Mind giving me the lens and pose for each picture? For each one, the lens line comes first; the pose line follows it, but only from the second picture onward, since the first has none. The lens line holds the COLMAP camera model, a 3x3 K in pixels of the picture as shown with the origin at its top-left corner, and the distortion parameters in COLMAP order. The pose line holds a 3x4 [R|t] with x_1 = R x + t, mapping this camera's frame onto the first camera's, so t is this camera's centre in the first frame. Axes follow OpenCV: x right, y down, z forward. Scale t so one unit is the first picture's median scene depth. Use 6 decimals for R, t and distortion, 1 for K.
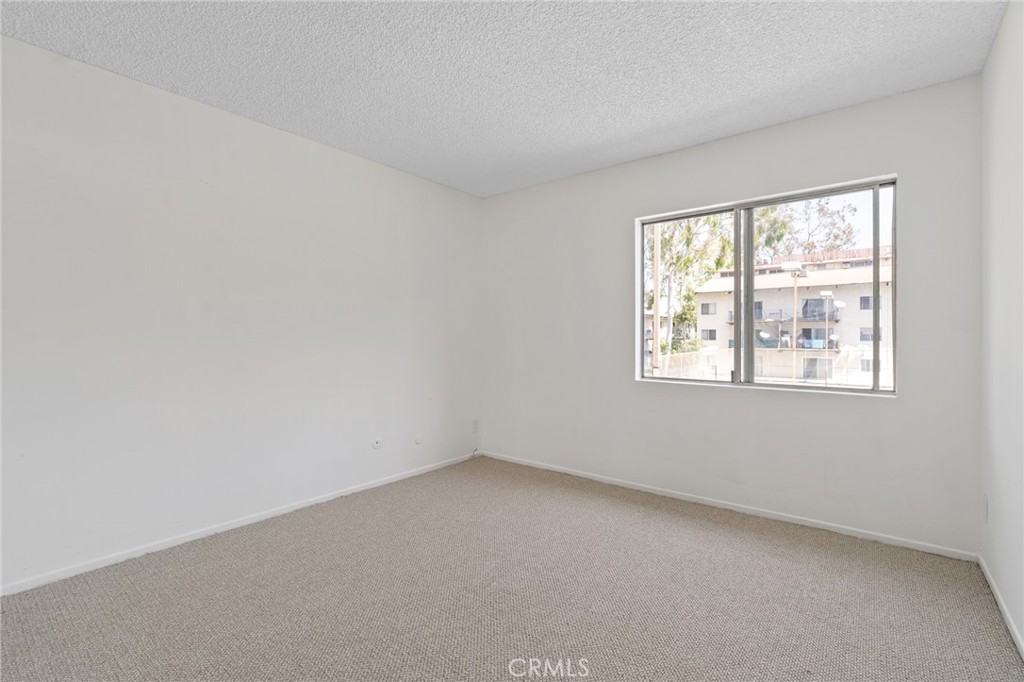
lens RADIAL K [[472.9, 0, 511.3], [0, 472.9, 338.4], [0, 0, 1]] dist [-0.000913, -0.000060]
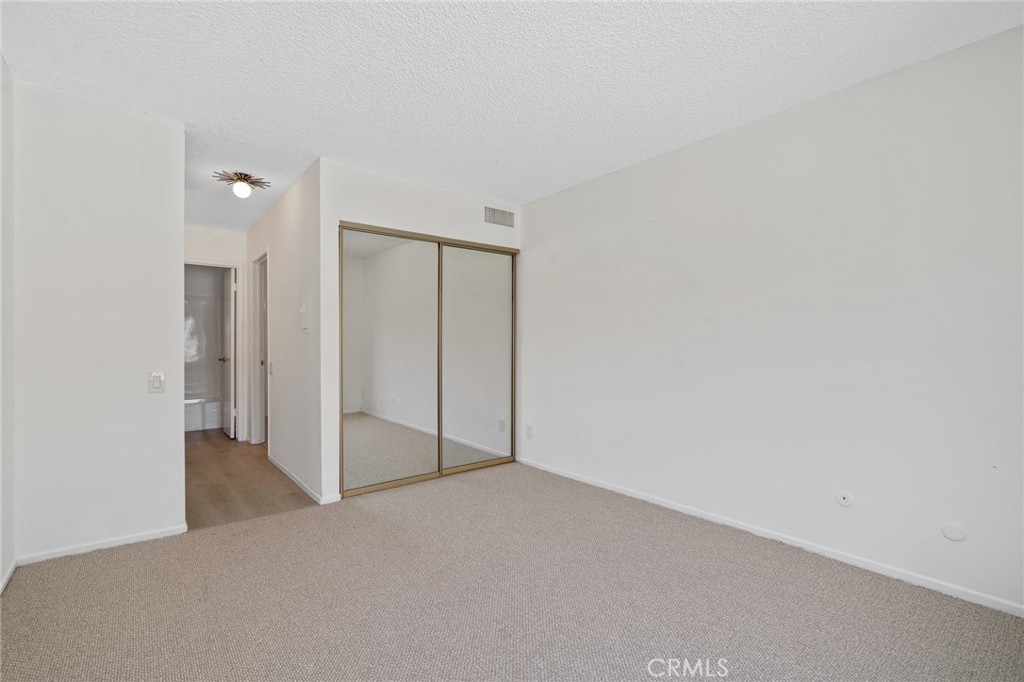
lens RADIAL K [[472.9, 0, 511.4], [0, 472.9, 343.2], [0, 0, 1]] dist [-0.000913, -0.000060]
pose [[-0.233709, -0.005359, -0.972292, 0.566446], [-0.002760, 0.999984, -0.004848, -0.000996], [0.972303, 0.001551, -0.233720, 0.779270]]
